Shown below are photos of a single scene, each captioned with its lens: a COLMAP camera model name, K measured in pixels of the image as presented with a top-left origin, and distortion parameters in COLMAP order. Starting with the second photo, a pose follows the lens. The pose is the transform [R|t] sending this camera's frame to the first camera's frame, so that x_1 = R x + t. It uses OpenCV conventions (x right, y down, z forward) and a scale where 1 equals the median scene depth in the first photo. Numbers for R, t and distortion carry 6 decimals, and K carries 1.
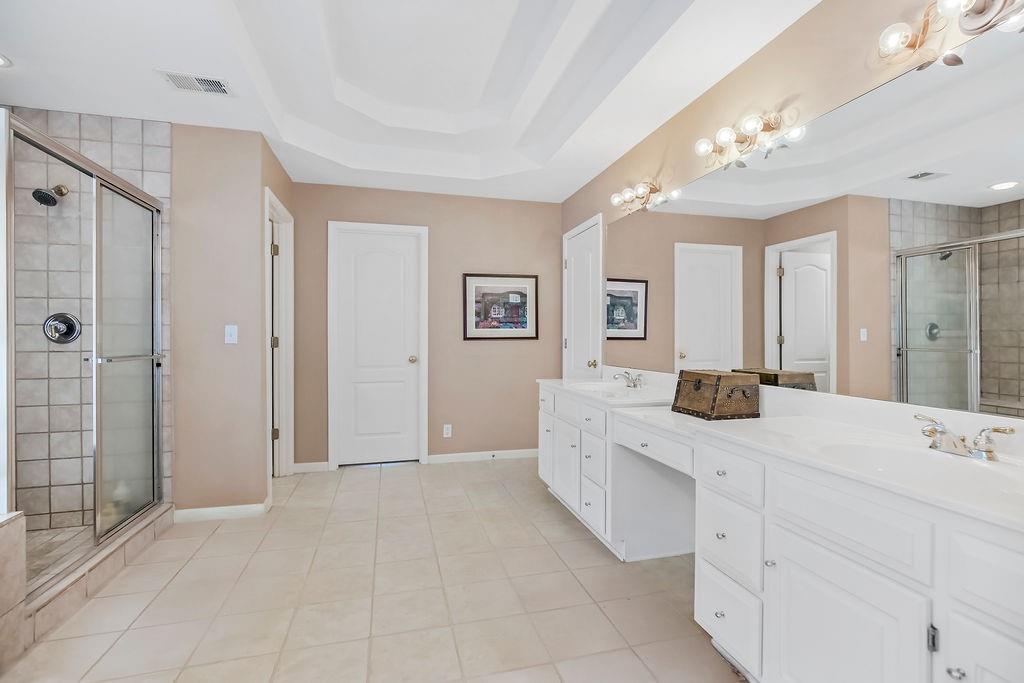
lens RADIAL K [[474.9, 0, 513.7], [0, 474.9, 334.9], [0, 0, 1]] dist [-0.004964, -0.000441]
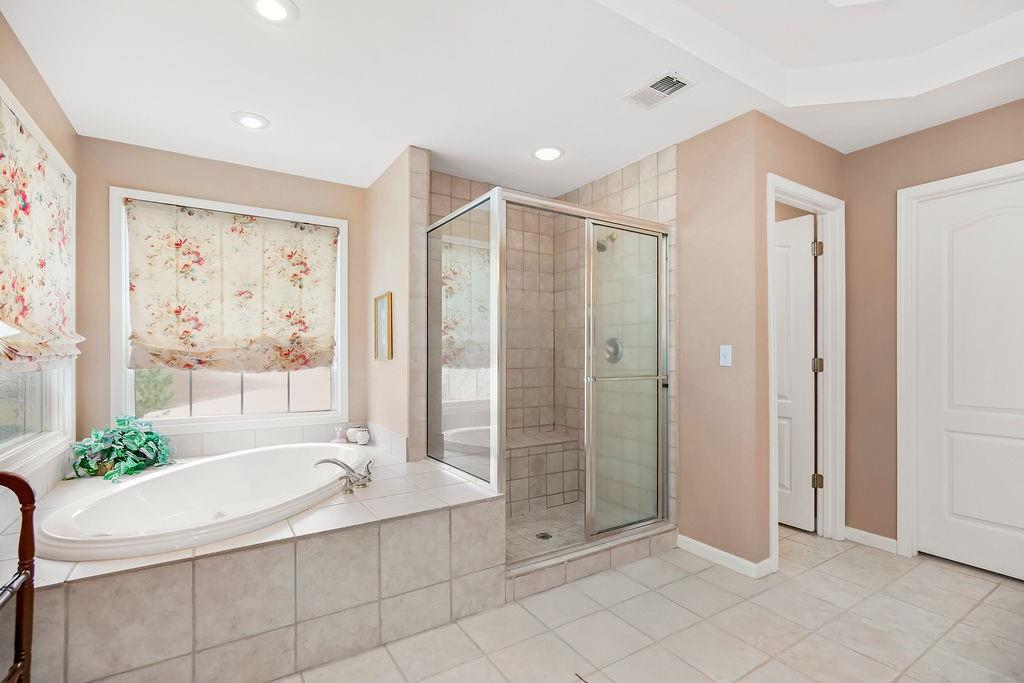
lens RADIAL K [[474.9, 0, 517.3], [0, 474.9, 349.5], [0, 0, 1]] dist [-0.004964, -0.000441]
pose [[0.318205, -0.007374, -0.947993, 0.118689], [0.002470, 0.999973, -0.006949, -0.007445], [0.948019, -0.000130, 0.318215, 0.366364]]
